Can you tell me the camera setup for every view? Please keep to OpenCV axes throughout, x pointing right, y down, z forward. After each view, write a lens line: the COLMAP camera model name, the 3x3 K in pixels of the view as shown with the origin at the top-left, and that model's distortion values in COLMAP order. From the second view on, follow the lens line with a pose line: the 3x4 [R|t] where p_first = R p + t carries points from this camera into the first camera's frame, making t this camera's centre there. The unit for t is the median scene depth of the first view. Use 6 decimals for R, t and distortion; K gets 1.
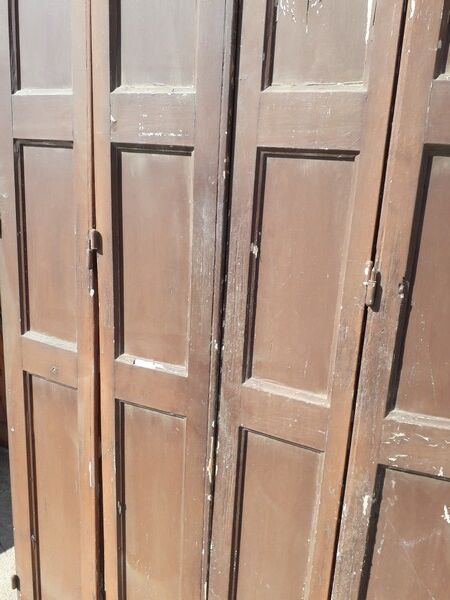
lens RADIAL K [[489.5, 0, 225.0], [0, 489.5, 300.0], [0, 0, 1]] dist [0.050948, -0.097328]
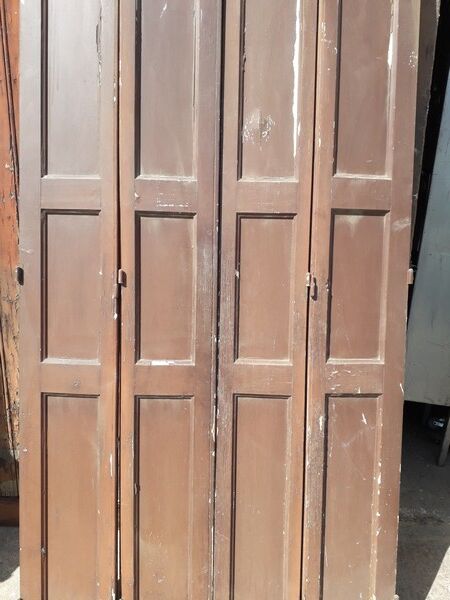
lens RADIAL K [[472.4, 0, 225.0], [0, 472.4, 300.0], [0, 0, 1]] dist [0.110921, -0.174191]
pose [[0.917066, -0.064718, 0.393448, -0.561957], [0.133008, 0.979875, -0.148841, 0.197181], [-0.375898, 0.188829, 0.907218, -0.362818]]
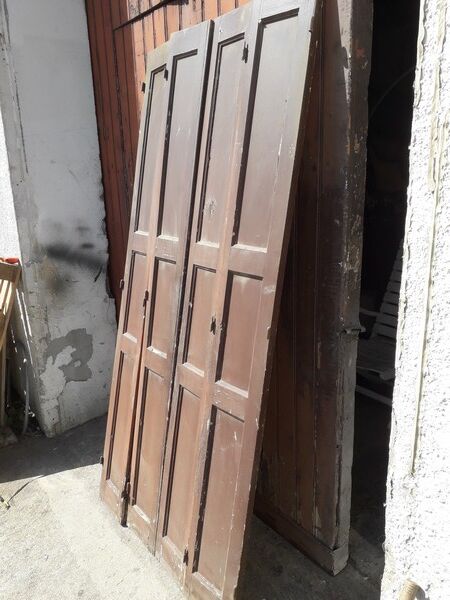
lens RADIAL K [[472.4, 0, 225.0], [0, 472.4, 300.0], [0, 0, 1]] dist [0.110921, -0.174191]
pose [[0.877280, 0.123327, -0.463865, 1.191016], [-0.195992, 0.974228, -0.111653, 0.090131], [0.438141, 0.188865, 0.878842, -0.882989]]
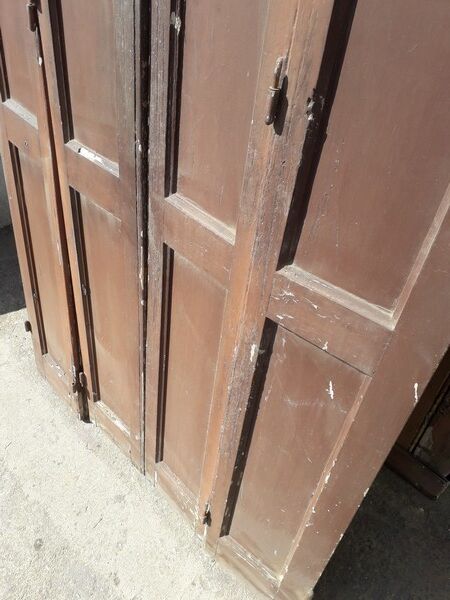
lens RADIAL K [[472.4, 0, 225.0], [0, 472.4, 300.0], [0, 0, 1]] dist [0.110921, -0.174191]
pose [[0.935167, 0.262196, -0.238152, 0.396833], [-0.151394, 0.903717, 0.400470, -0.023507], [0.320224, -0.338451, 0.884821, 0.211308]]
